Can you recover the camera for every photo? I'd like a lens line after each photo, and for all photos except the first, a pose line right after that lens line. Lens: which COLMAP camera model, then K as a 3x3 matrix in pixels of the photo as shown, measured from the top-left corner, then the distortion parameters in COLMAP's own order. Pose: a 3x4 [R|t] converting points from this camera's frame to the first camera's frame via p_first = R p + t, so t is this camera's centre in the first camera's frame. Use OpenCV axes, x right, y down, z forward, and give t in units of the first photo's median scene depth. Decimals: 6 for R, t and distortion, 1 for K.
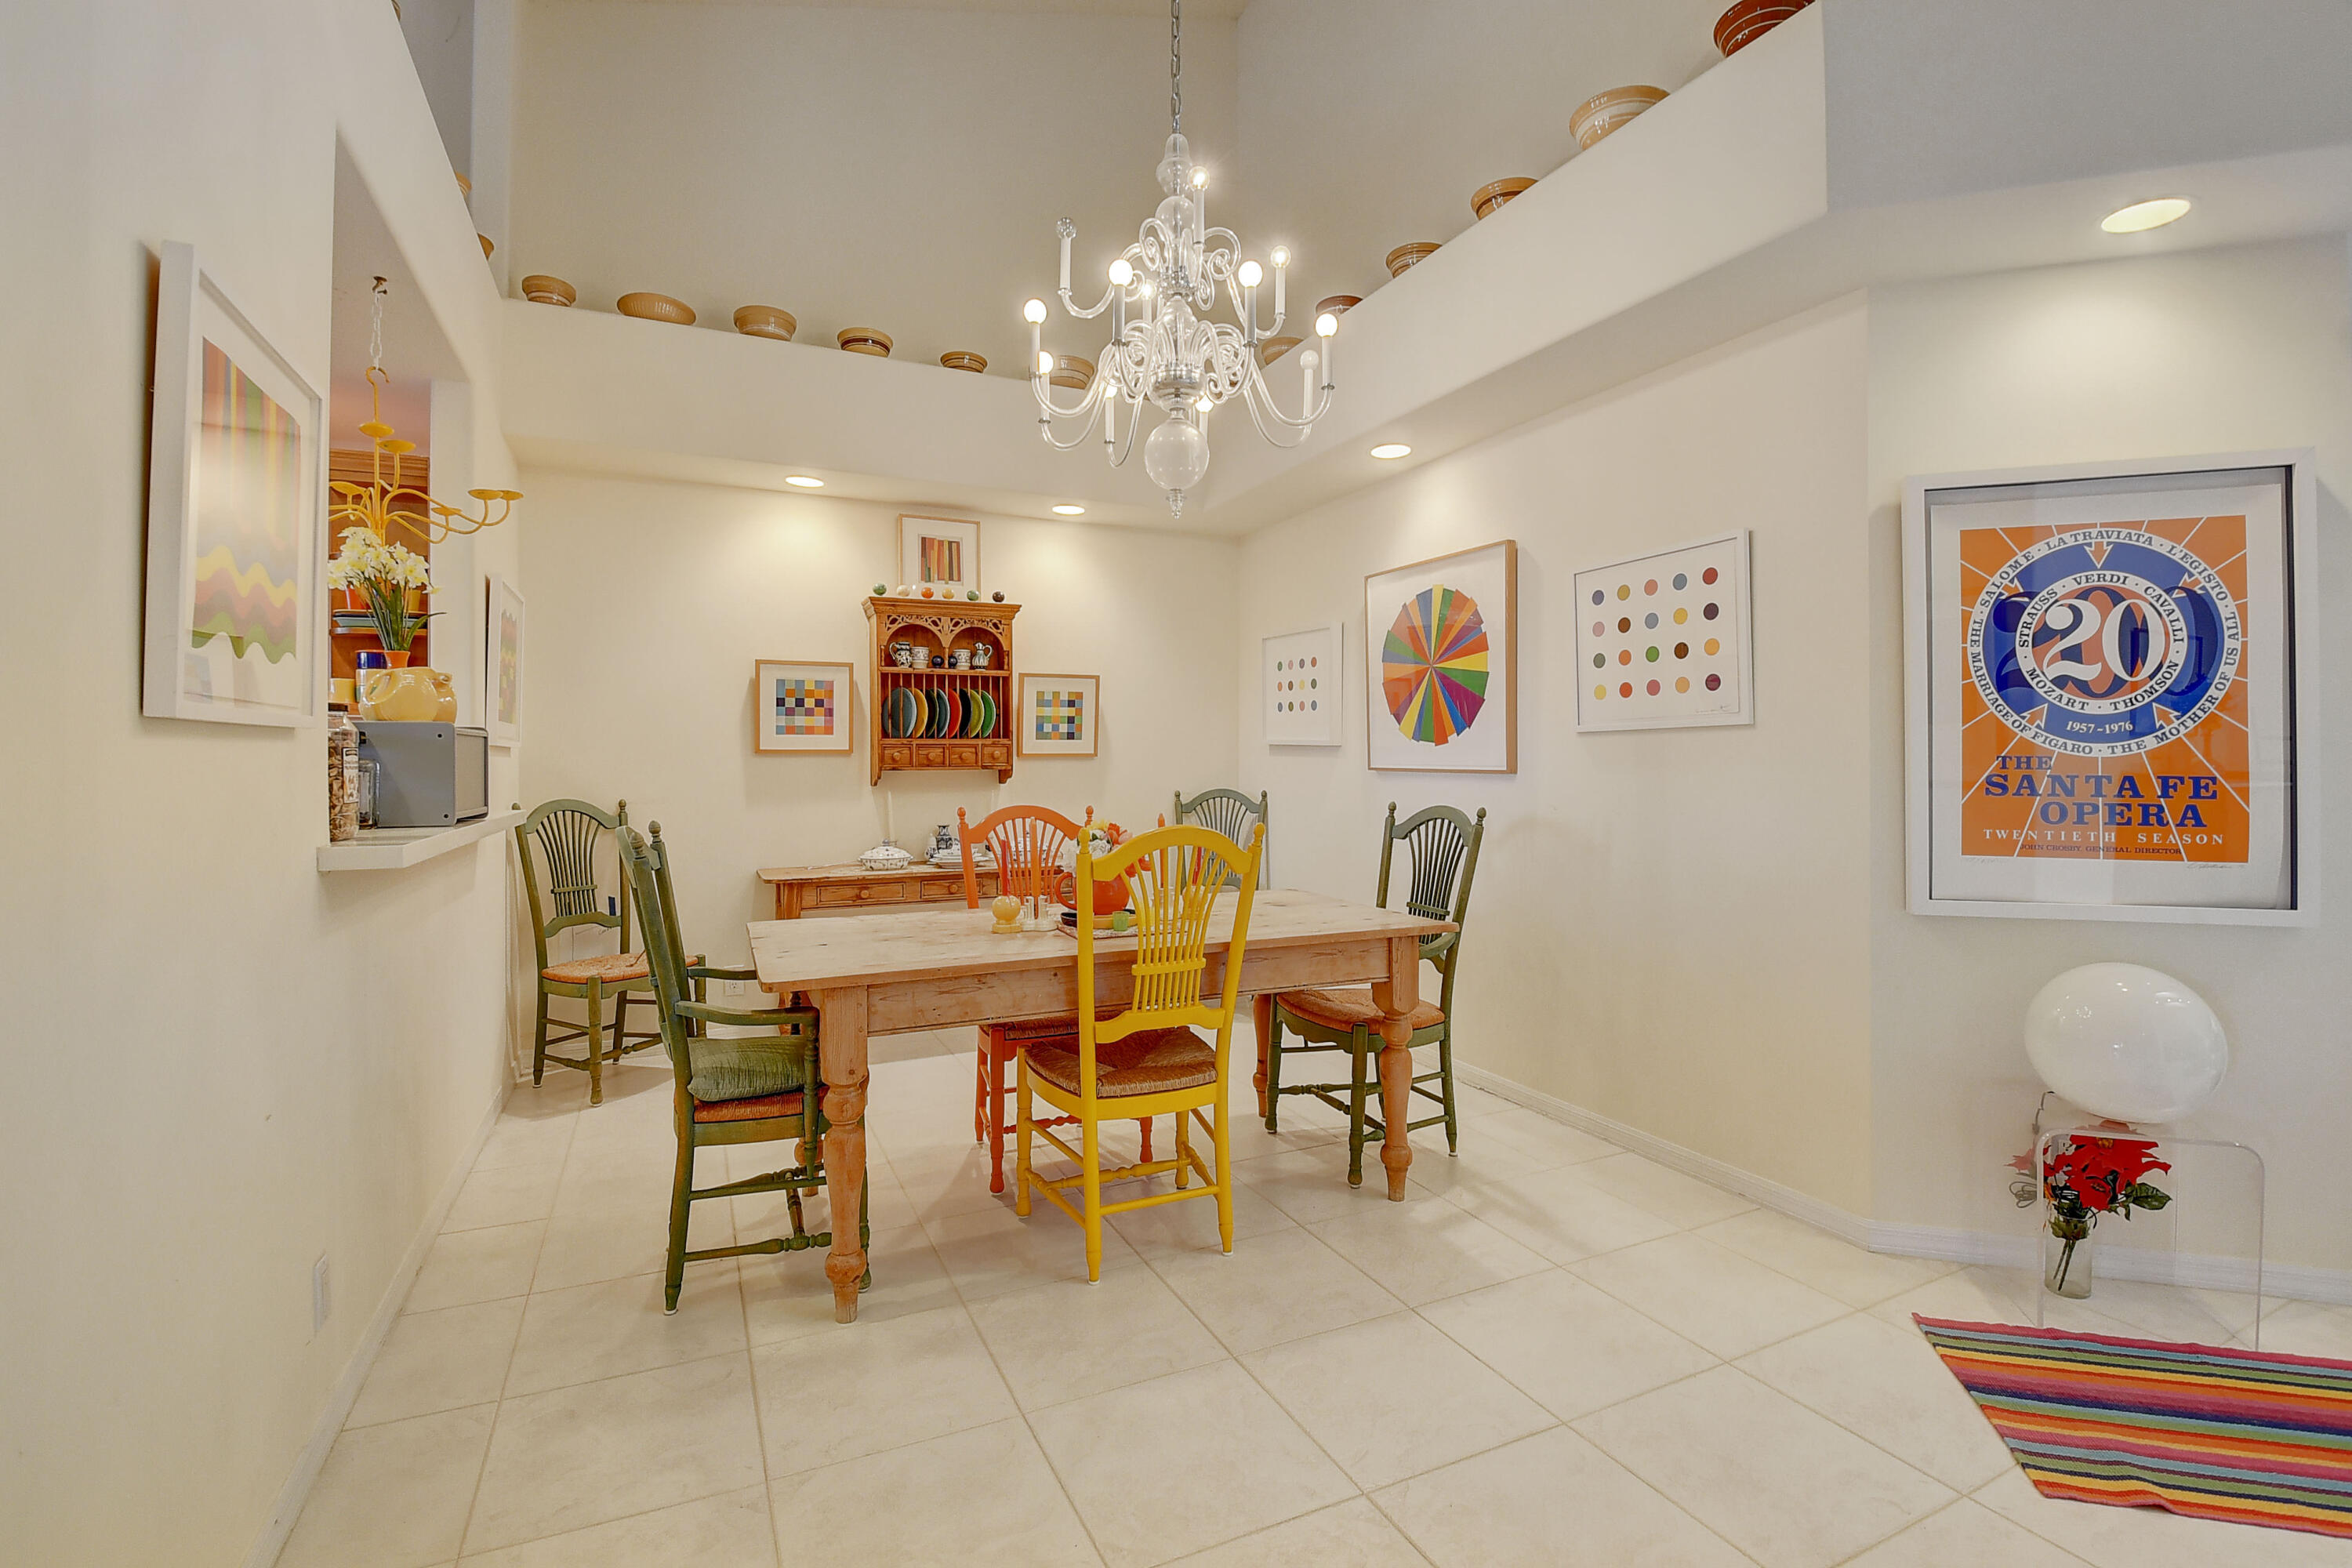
lens RADIAL K [[1049.8, 0, 1164.5], [0, 1049.8, 752.5], [0, 0, 1]] dist [0.015833, -0.026312]
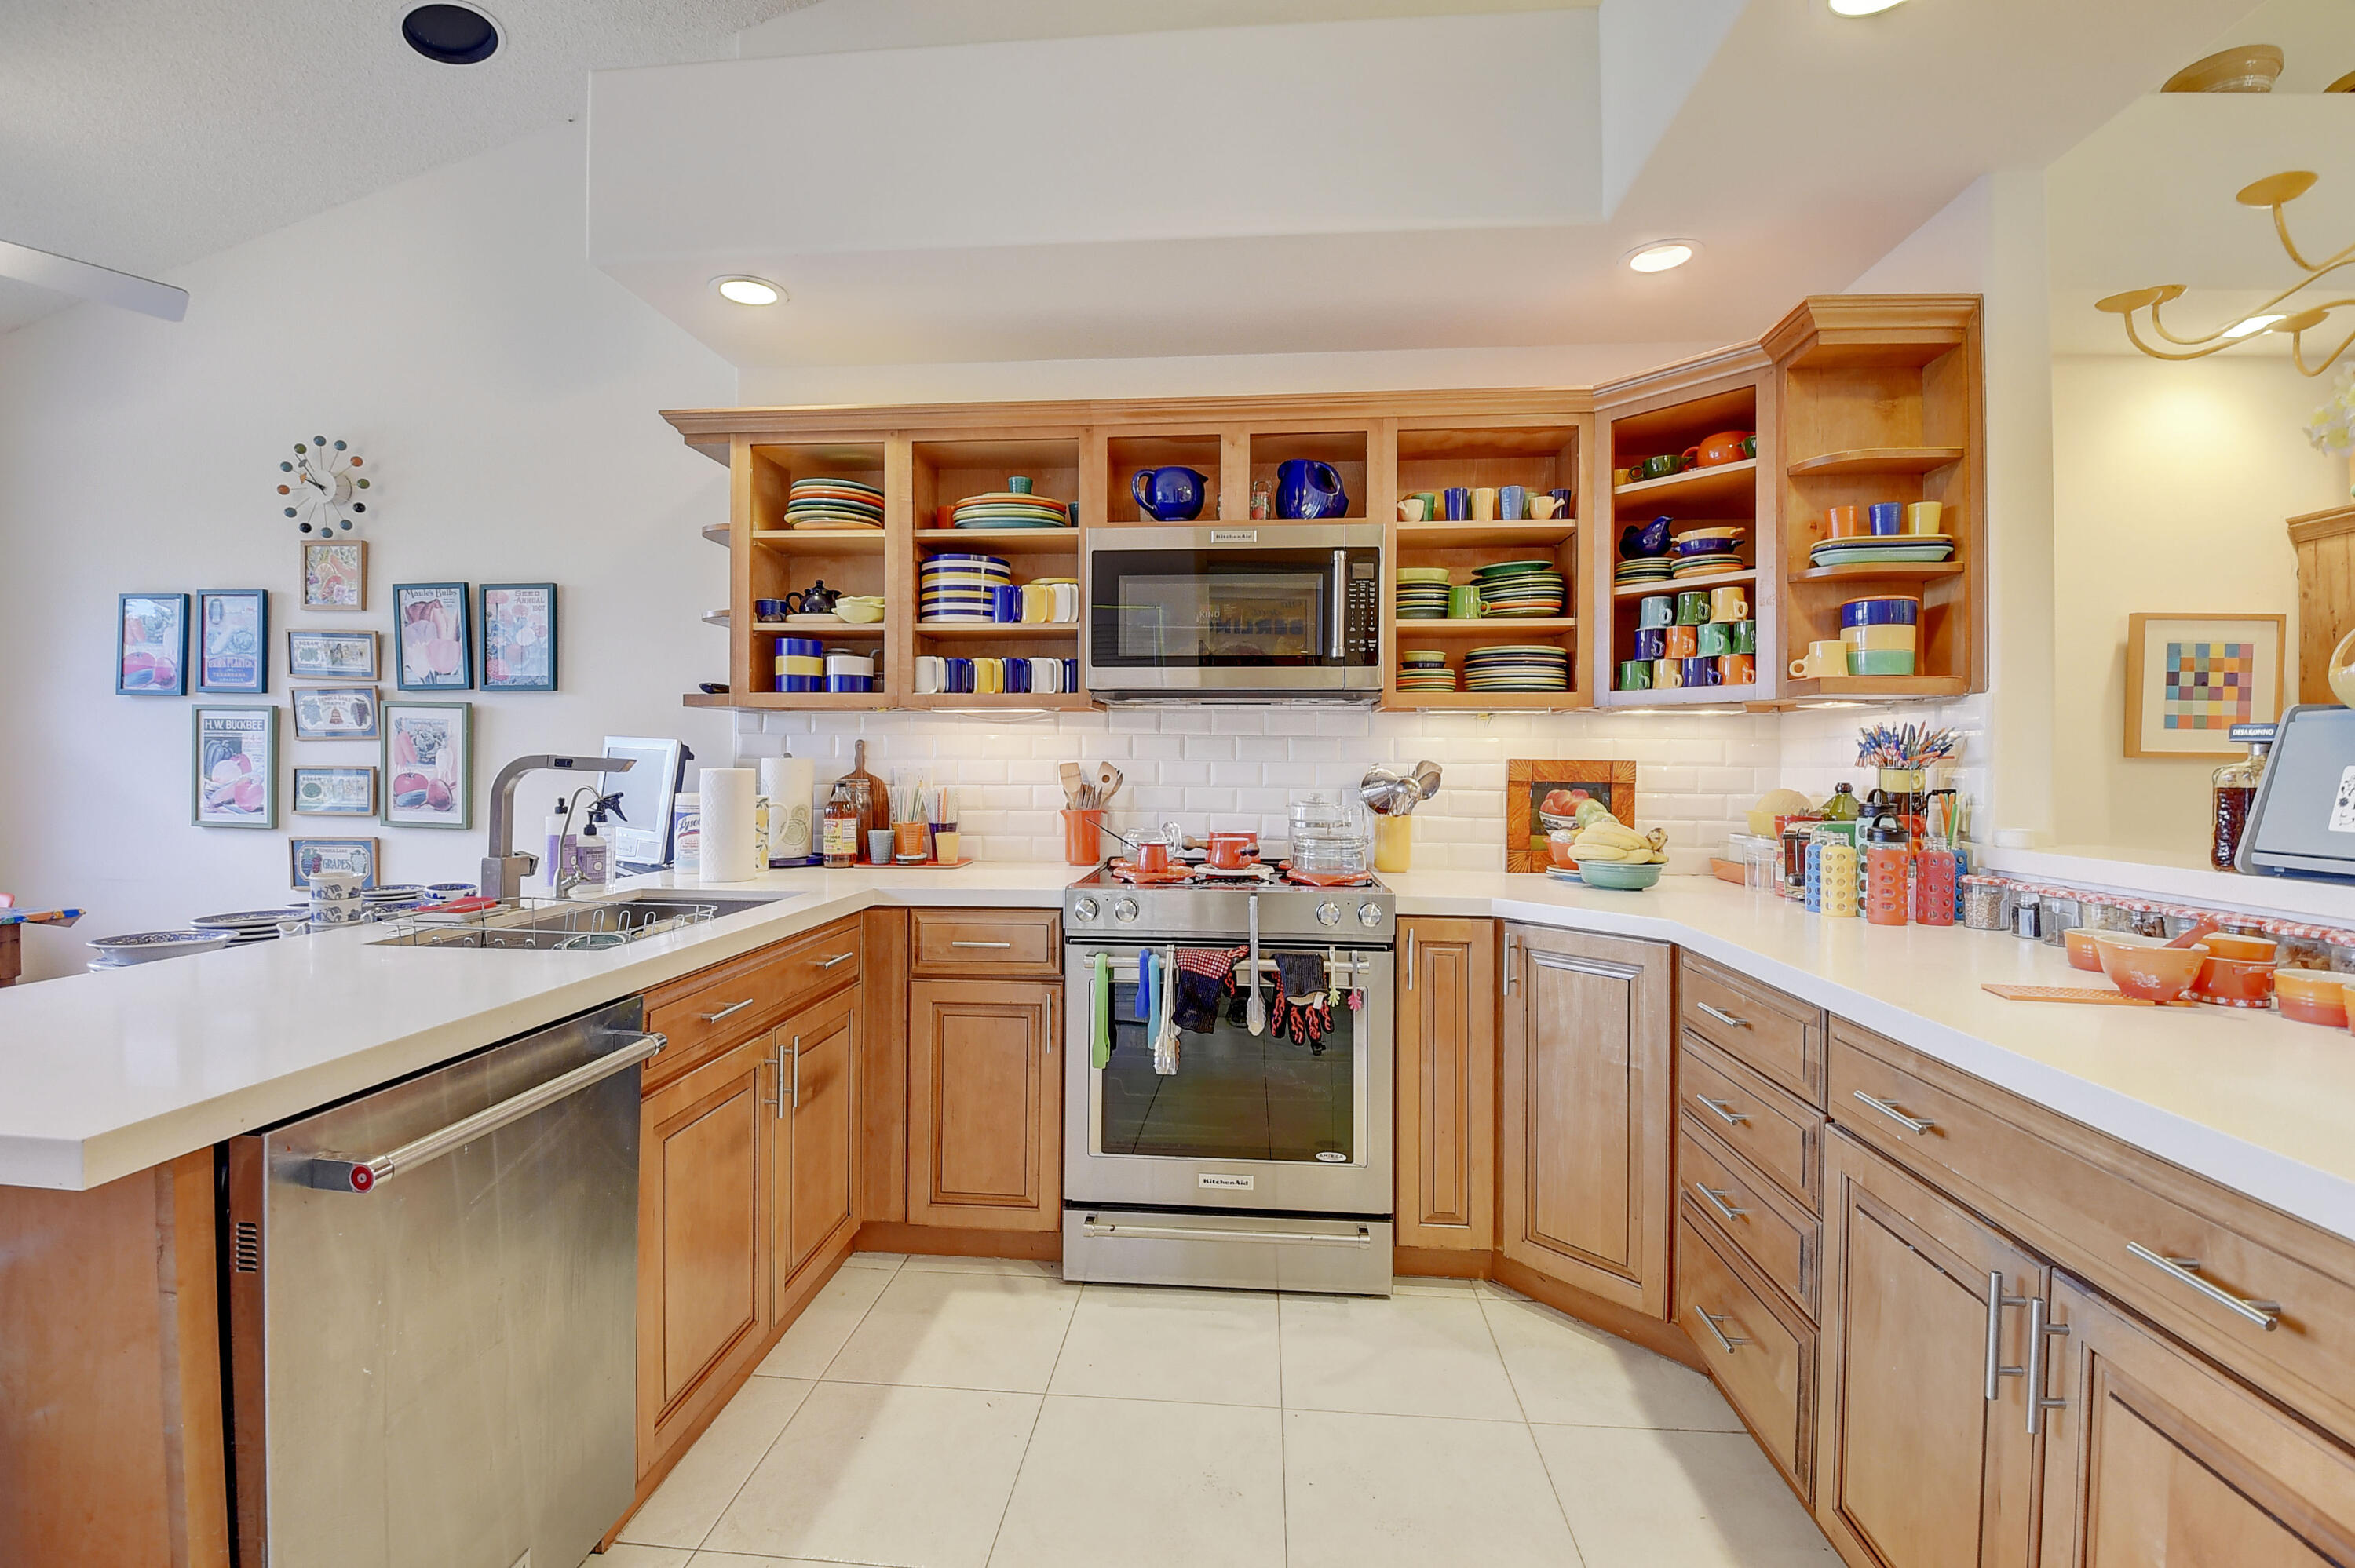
lens RADIAL K [[1007.8, 0, 1169.9], [0, 1007.8, 756.9], [0, 0, 1]] dist [0.013422, -0.033830]
pose [[0.864131, 0.005366, -0.503238, -0.873789], [-0.003452, 0.999983, 0.004734, -0.002310], [0.503254, -0.002354, 0.864135, 0.277141]]
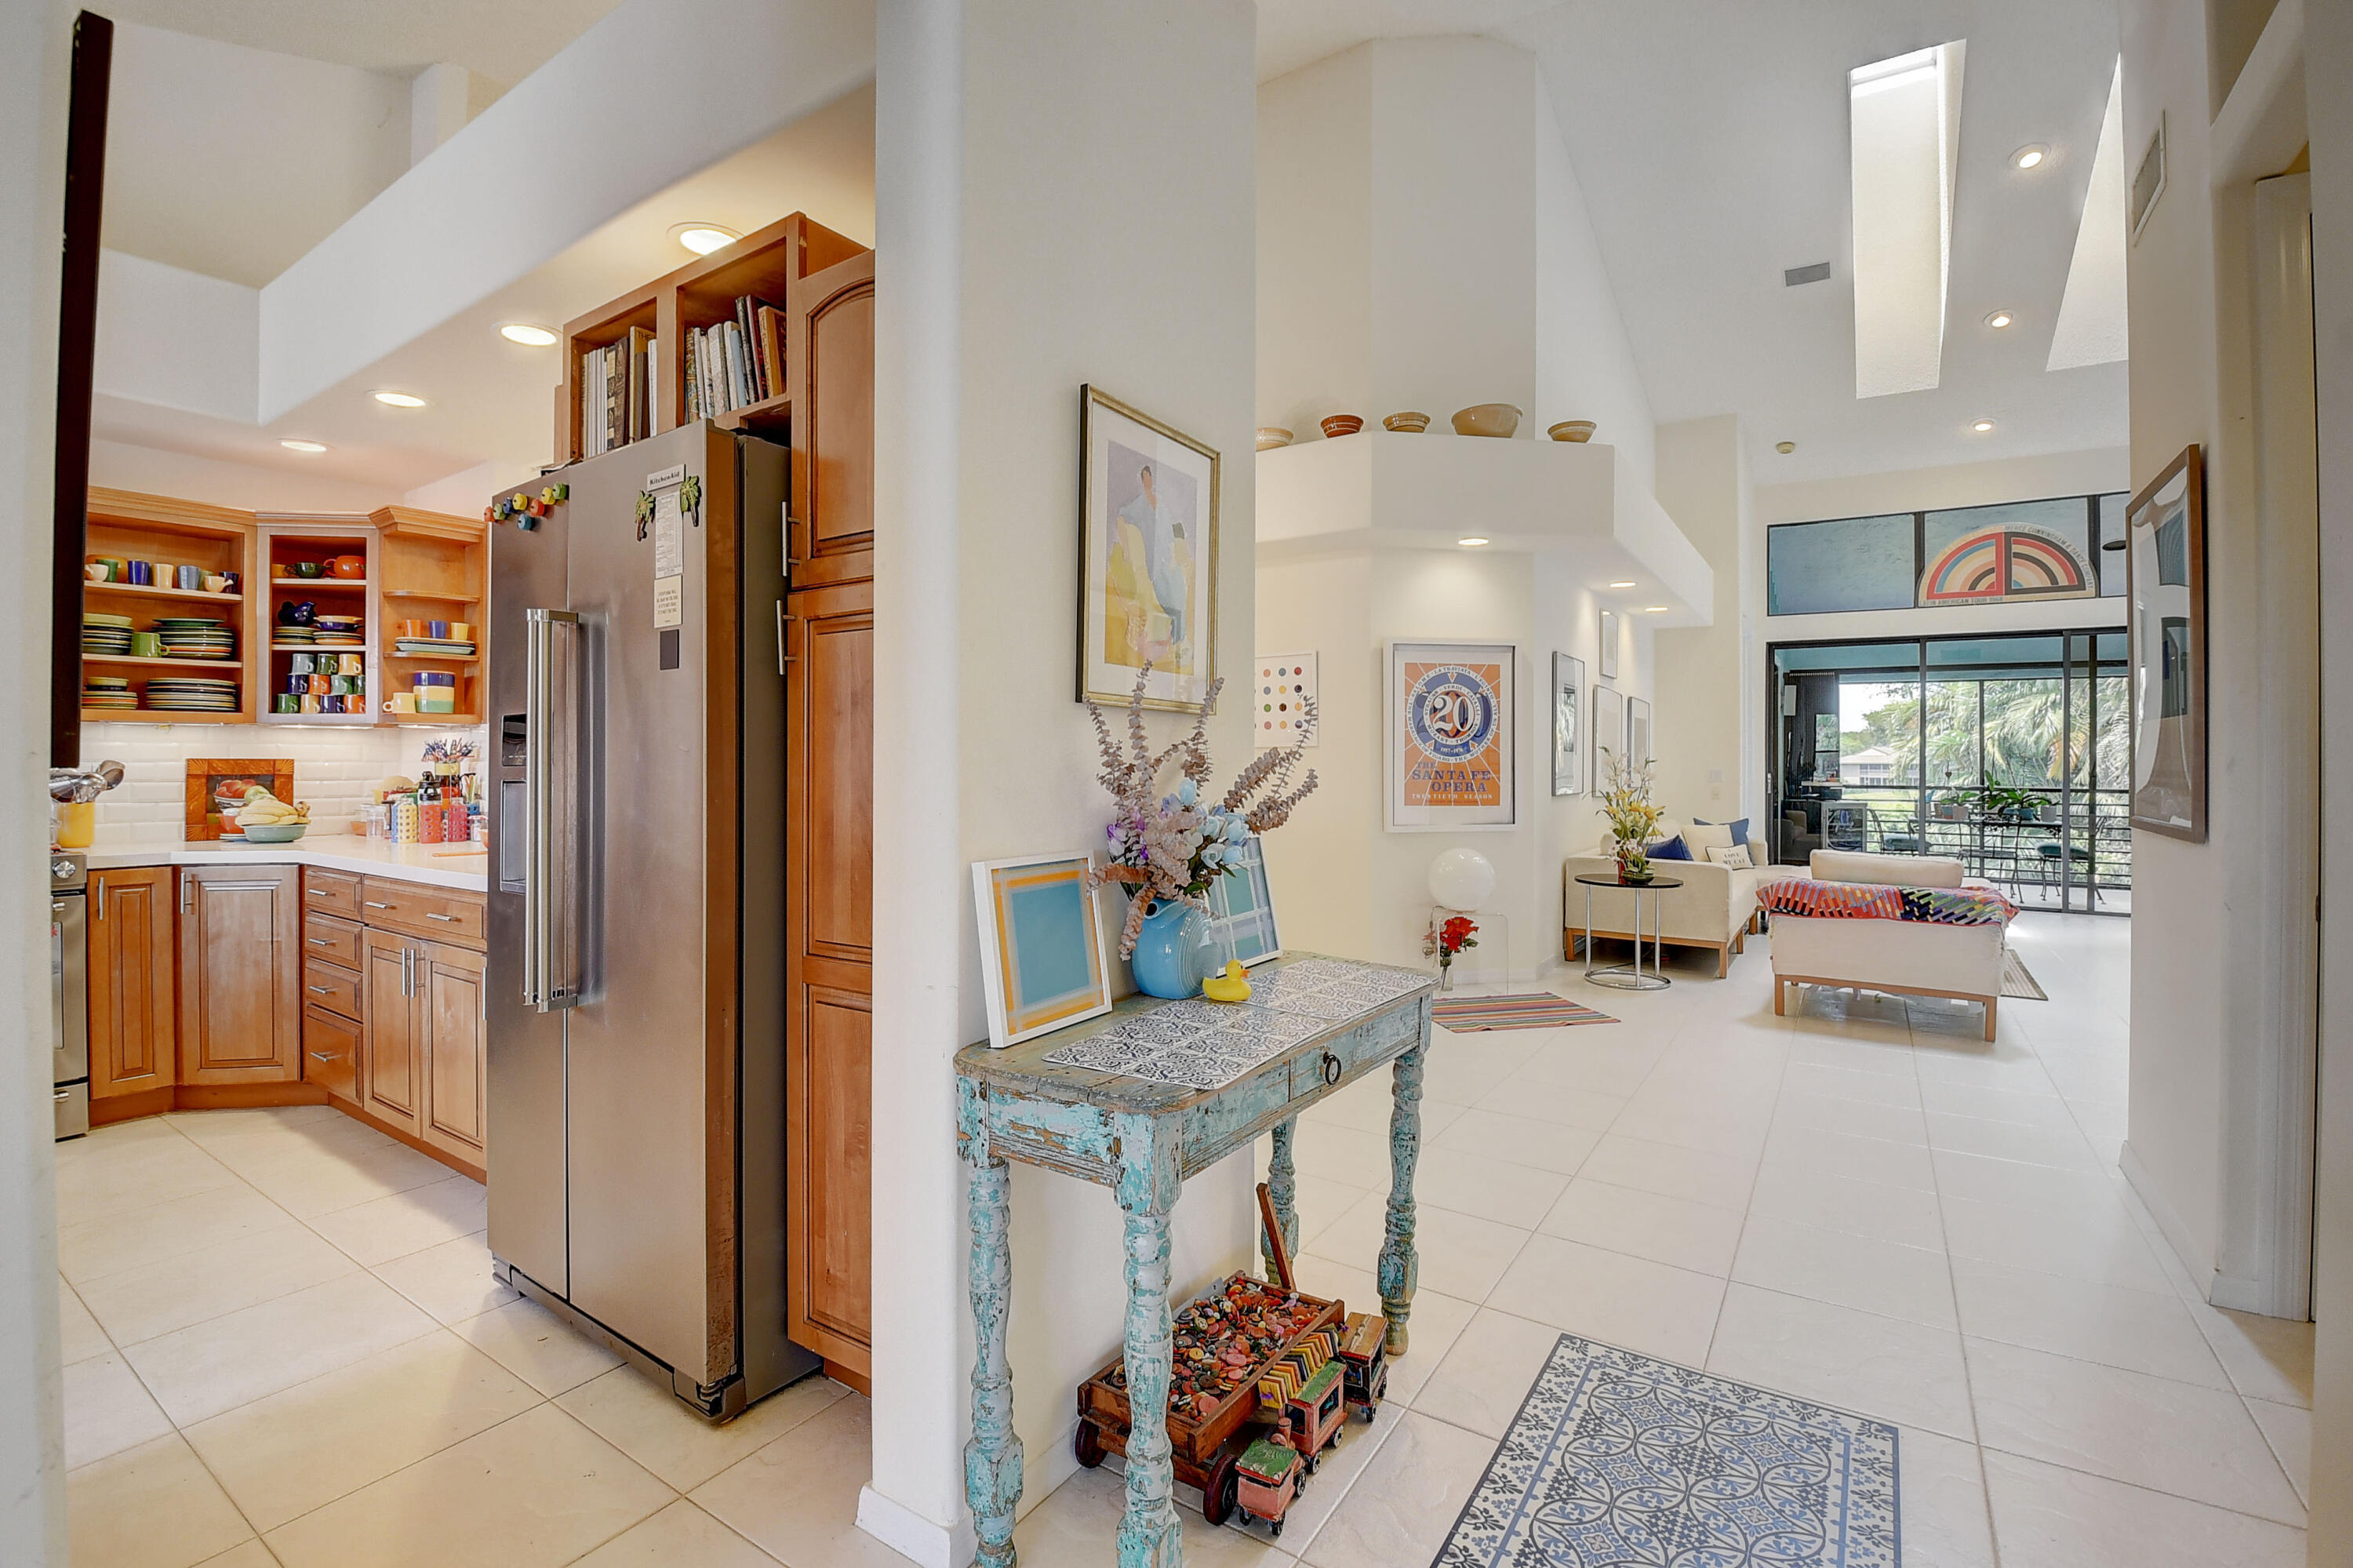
lens RADIAL K [[1054.4, 0, 1154.0], [0, 1054.4, 755.9], [0, 0, 1]] dist [-0.000169, -0.015511]
pose [[0.861828, 0.003253, 0.507190, -0.680109], [-0.005444, 0.999981, 0.002836, -0.010891], [-0.507171, -0.005205, 0.861830, -0.542122]]
